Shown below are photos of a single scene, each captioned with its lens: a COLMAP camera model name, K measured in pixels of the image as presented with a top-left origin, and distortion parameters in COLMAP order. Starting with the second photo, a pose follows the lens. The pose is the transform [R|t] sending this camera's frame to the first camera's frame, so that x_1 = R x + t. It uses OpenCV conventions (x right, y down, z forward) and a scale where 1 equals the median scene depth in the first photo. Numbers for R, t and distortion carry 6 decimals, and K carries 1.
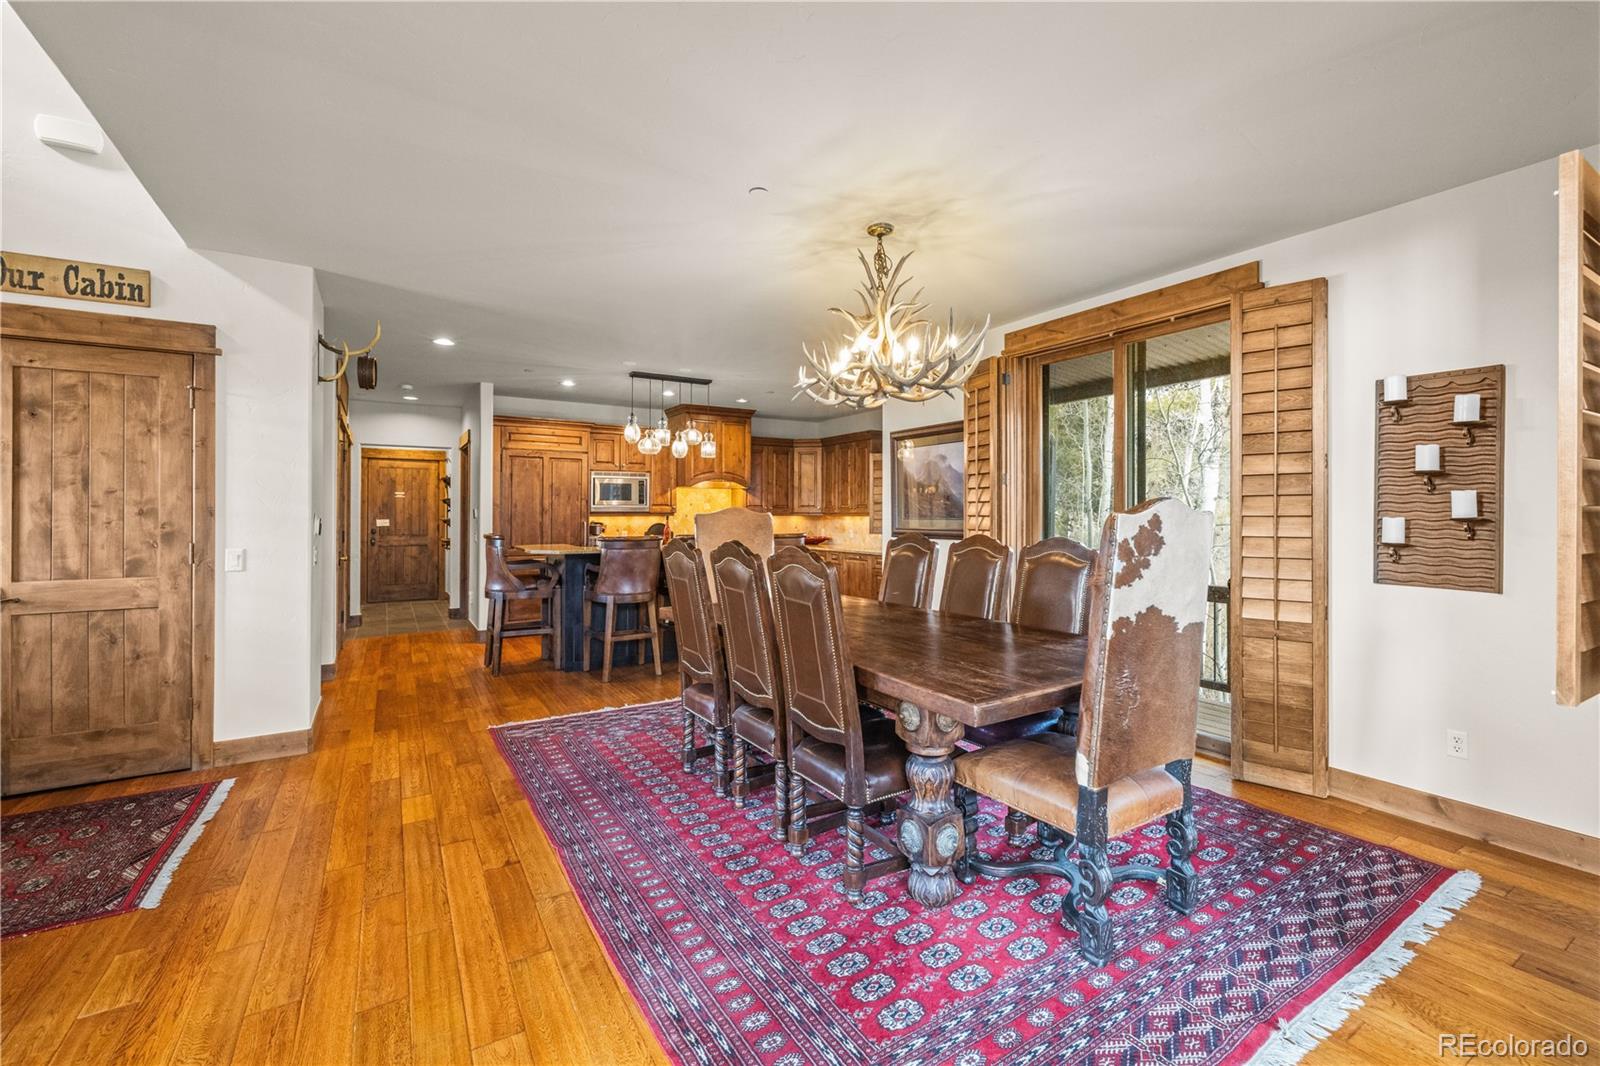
lens RADIAL K [[677.3, 0, 807.6], [0, 677.3, 510.7], [0, 0, 1]] dist [-0.001006, -0.000157]
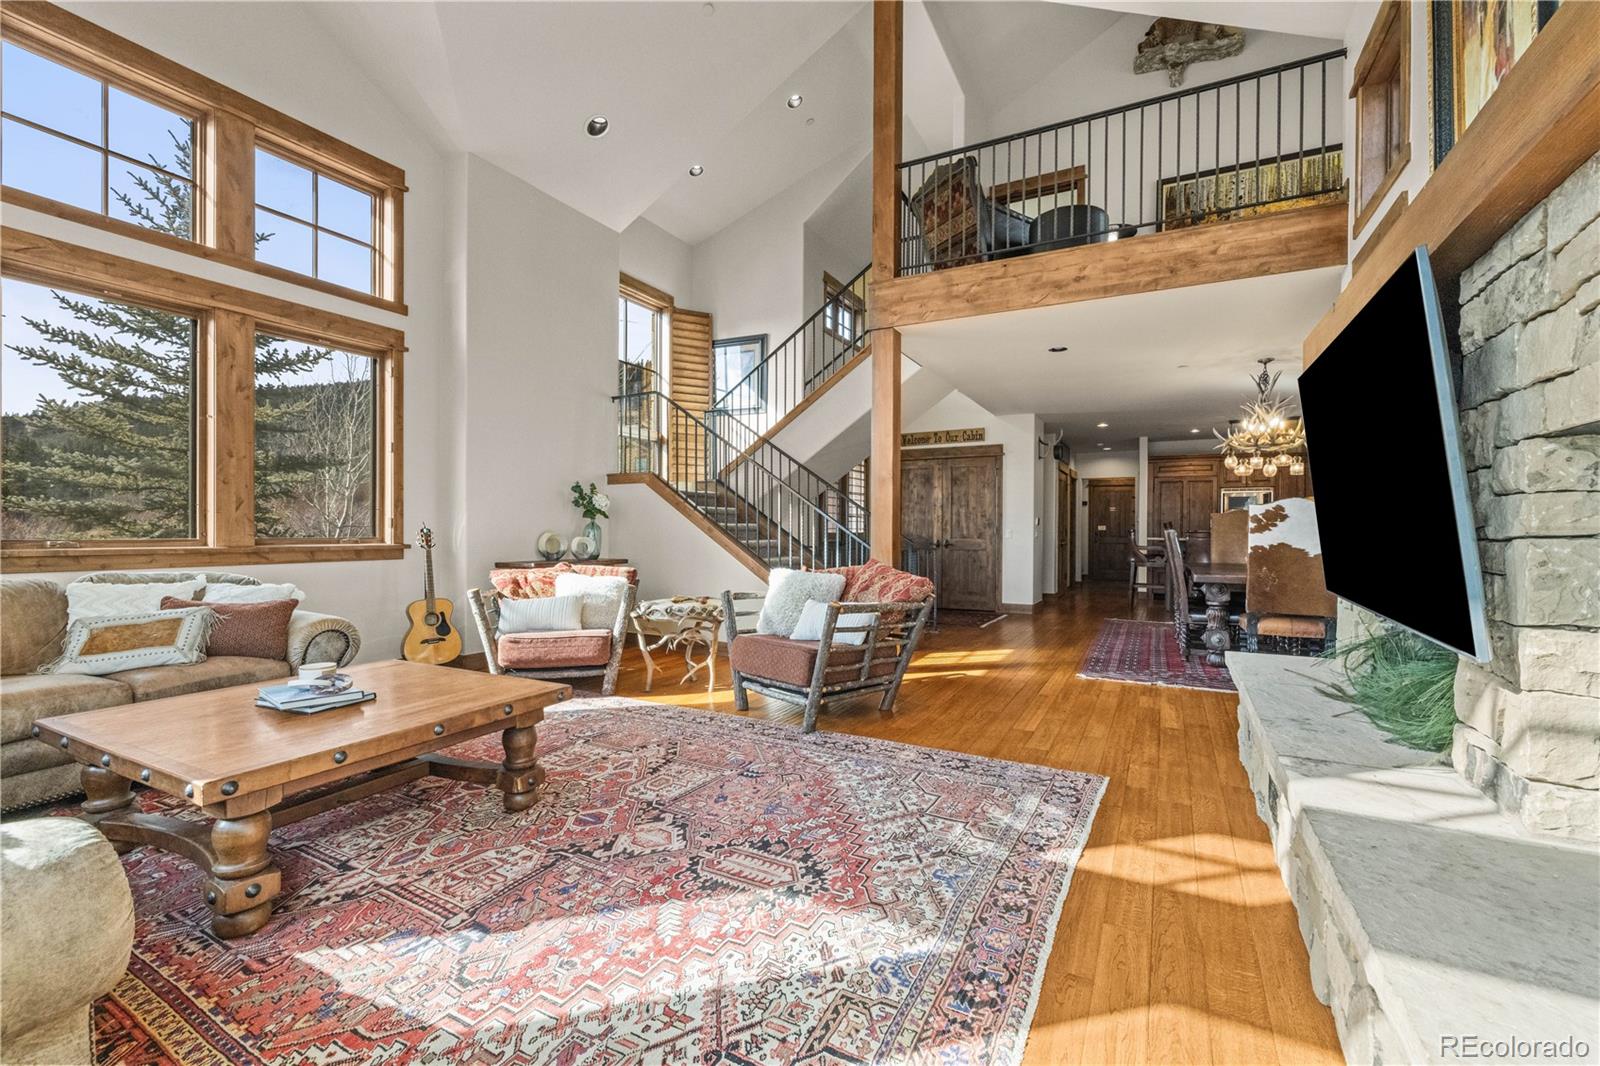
lens RADIAL K [[674.3, 0, 810.2], [0, 674.3, 531.2], [0, 0, 1]] dist [-0.000413, -0.000065]
pose [[0.507474, 0.005691, -0.861648, 0.906786], [-0.001237, 0.999982, 0.005876, 0.045552], [0.861666, -0.001916, 0.507472, -0.880668]]
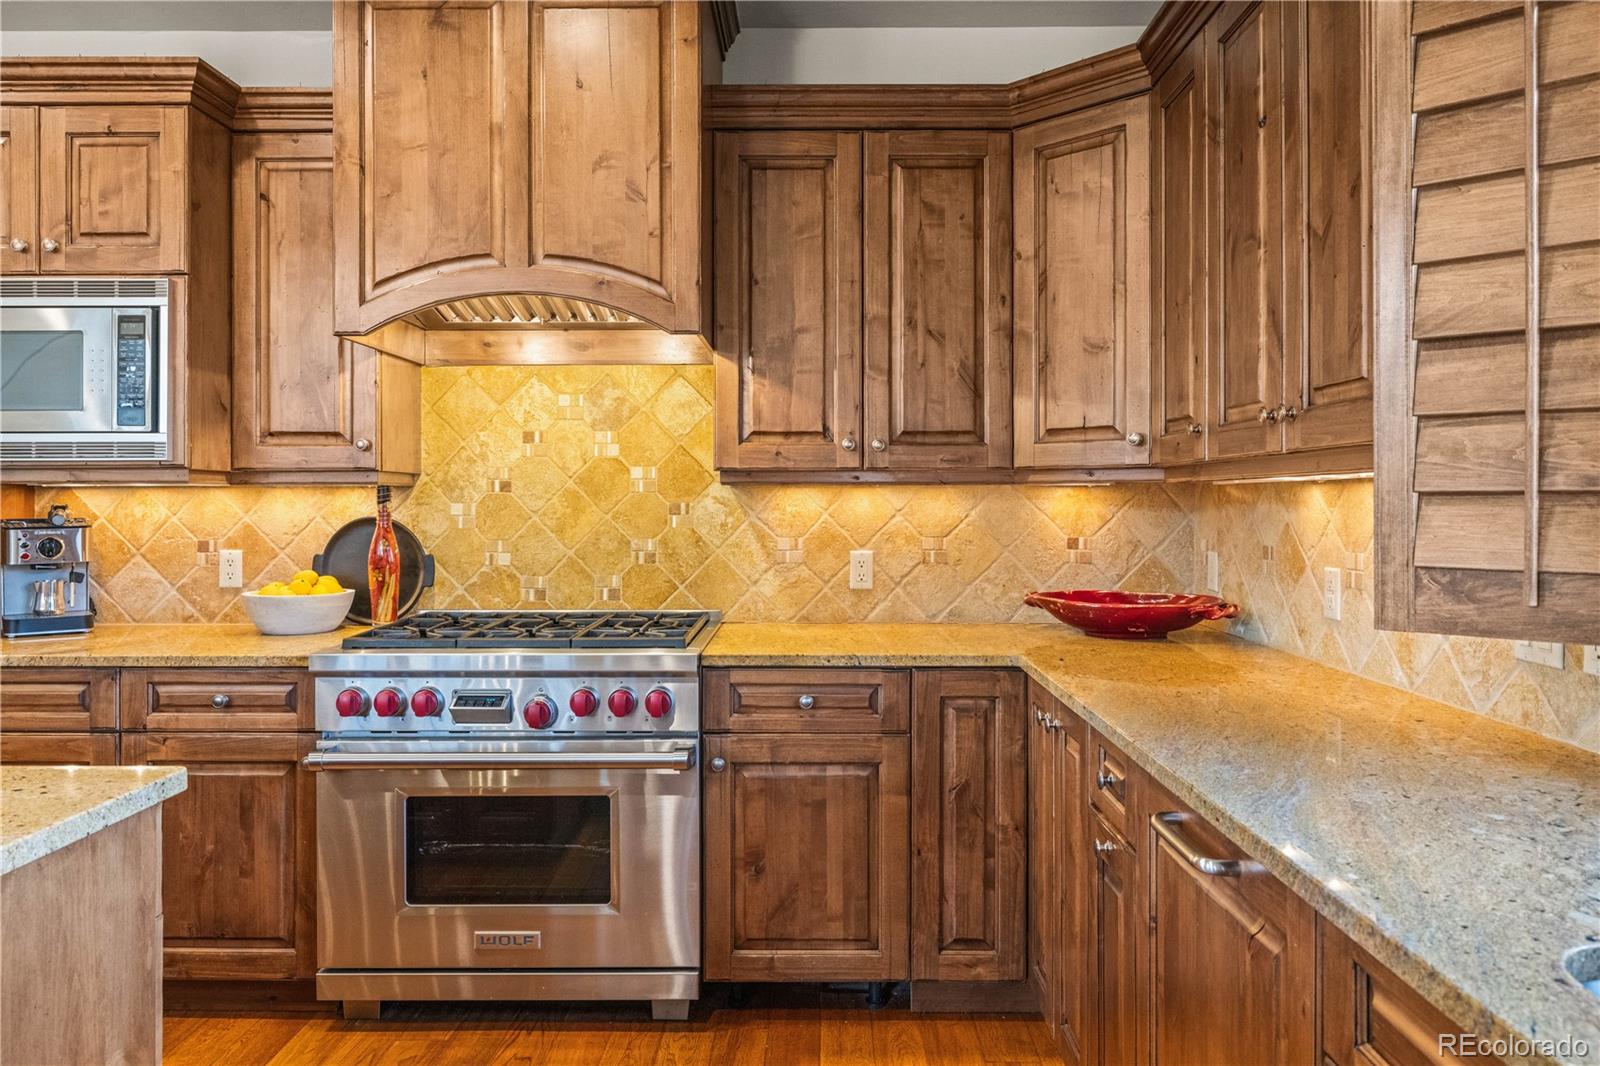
lens RADIAL K [[1147.4, 0, 800.0], [0, 1147.4, 533.0], [0, 0, 1]] dist [-0.000292, -0.000087]
pose [[0.845598, 0.010998, -0.533707, 0.258965], [0.000430, 0.999773, 0.021282, 0.036085], [0.533820, -0.018226, 0.845402, 1.746591]]
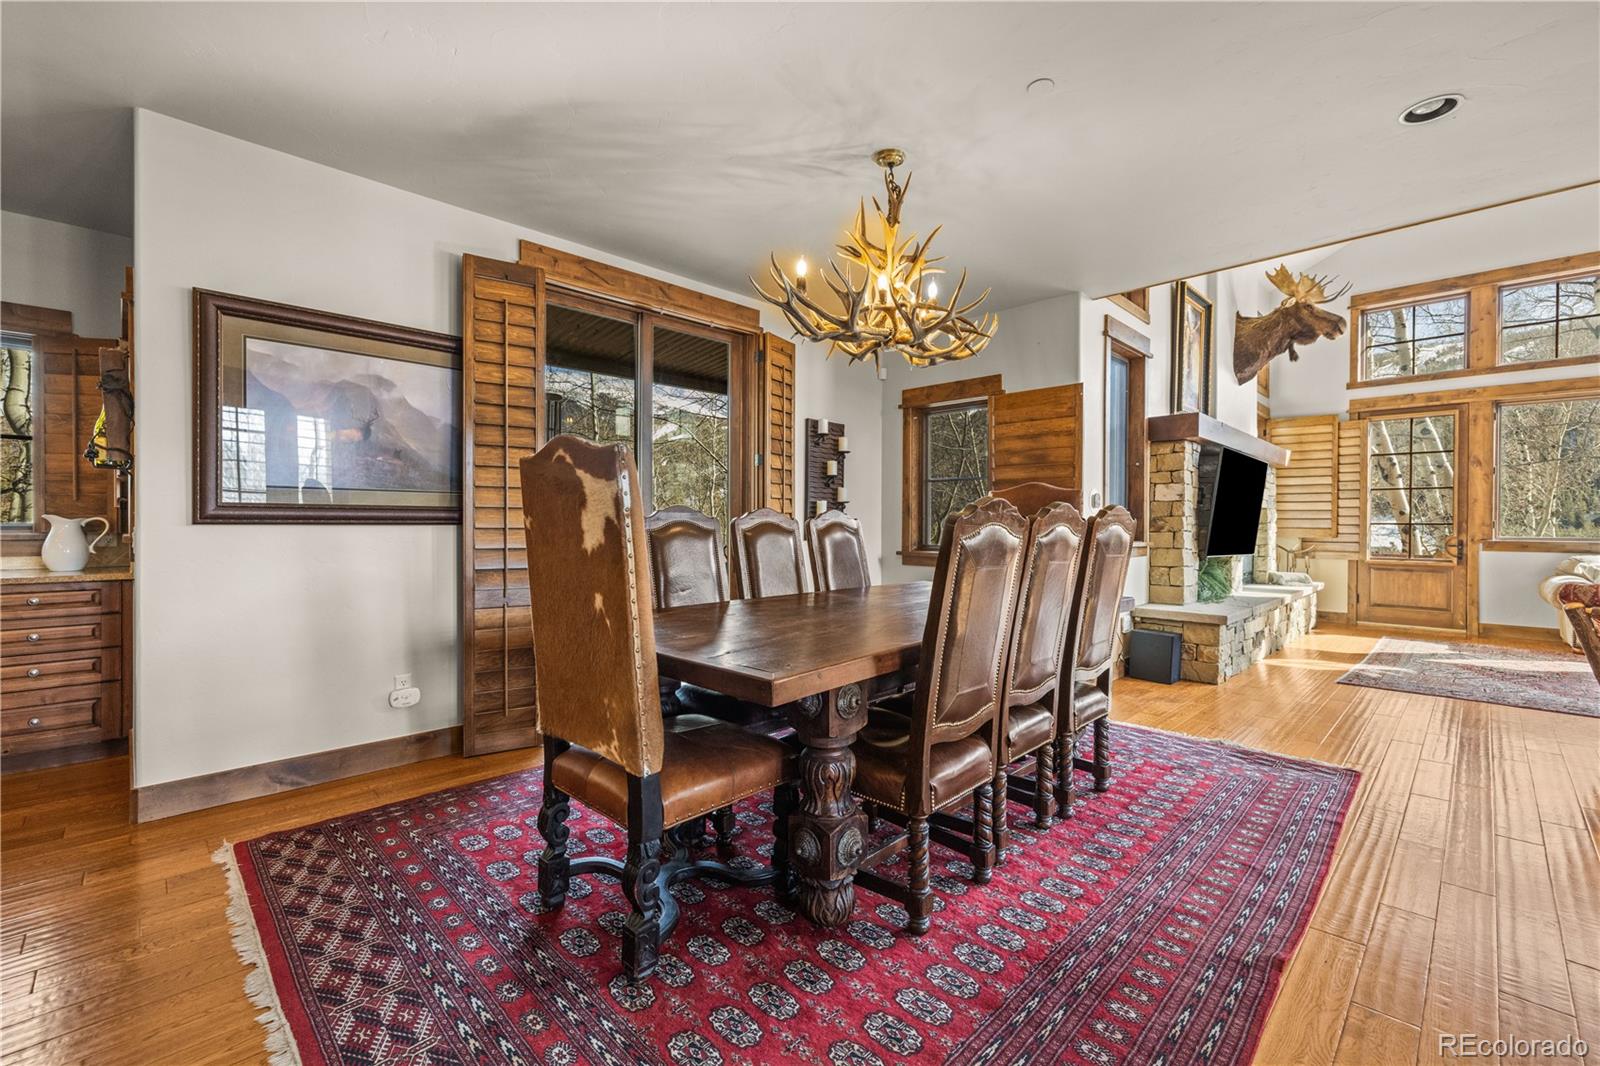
lens RADIAL K [[682.0, 0, 800.0], [0, 682.0, 533.0], [0, 0, 1]] dist [-0.000266, 0.000030]
pose [[-0.225161, -0.014023, 0.974221, -0.615588], [-0.006157, 0.999897, 0.012970, 0.052637], [-0.974302, -0.003078, -0.225224, 1.095658]]
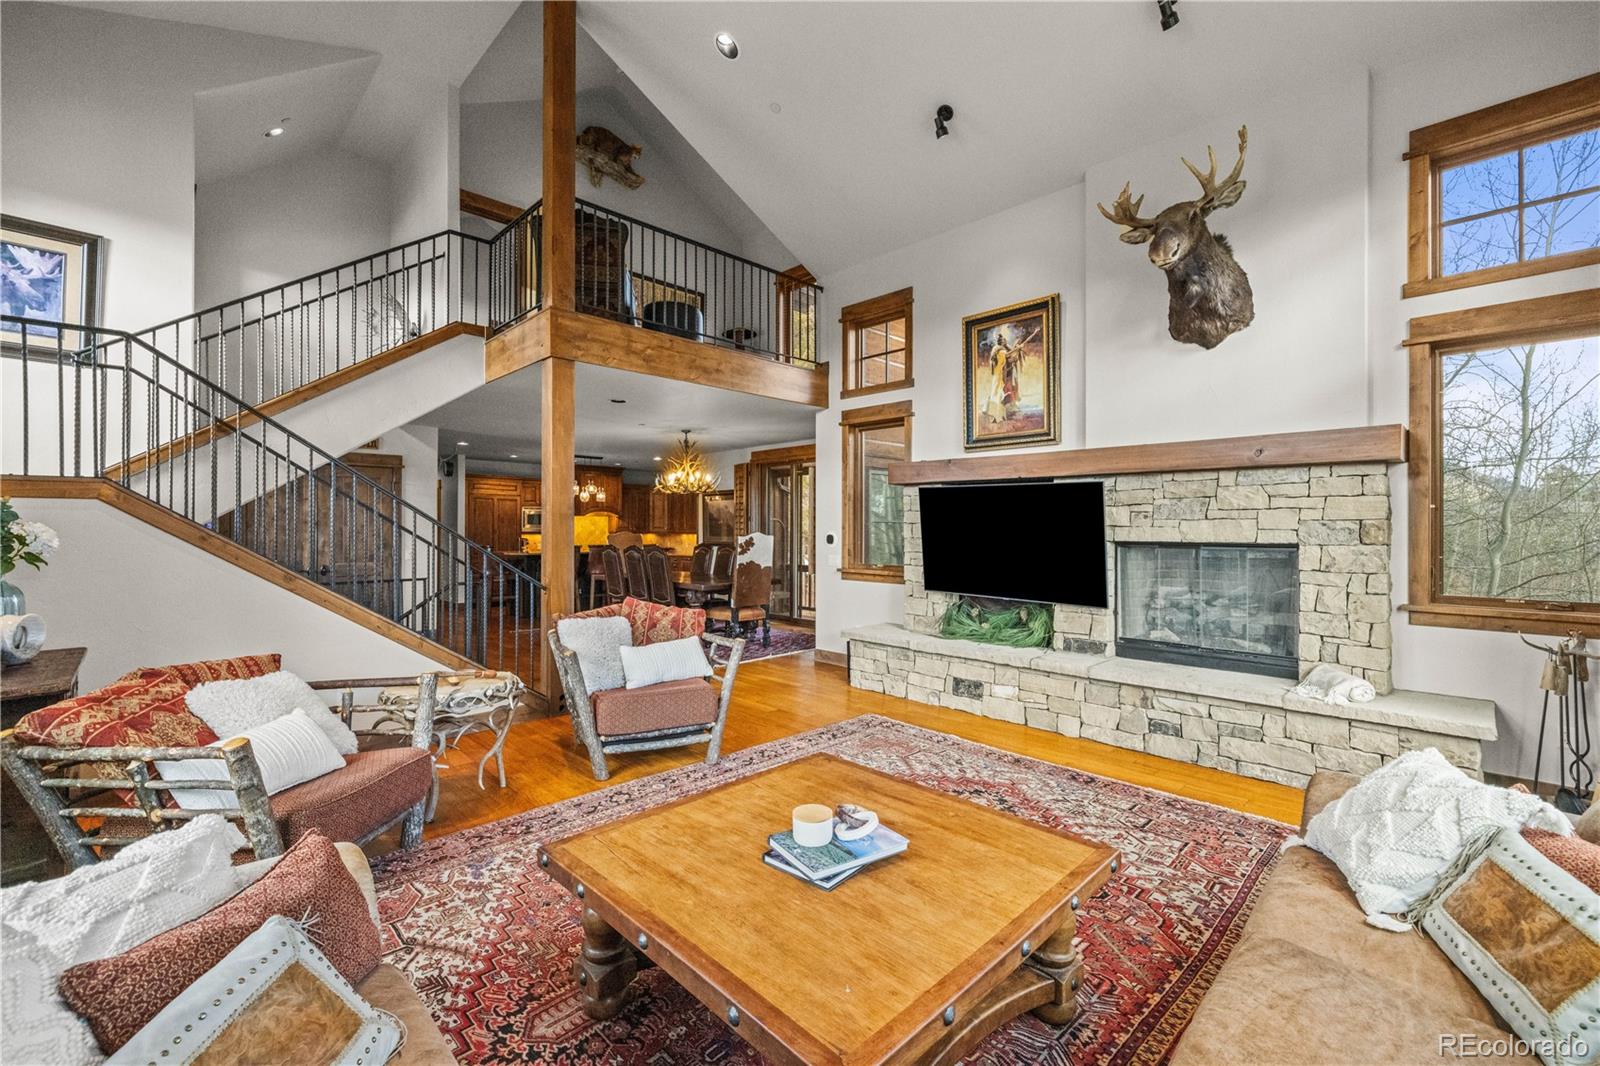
lens RADIAL K [[669.0, 0, 804.8], [0, 669.0, 524.9], [0, 0, 1]] dist [-0.000177, 0.000081]
pose [[0.976887, 0.002834, 0.213737, -0.000946], [-0.002666, 0.999996, -0.001072, -0.029849], [-0.213739, 0.000477, 0.976891, -1.434737]]
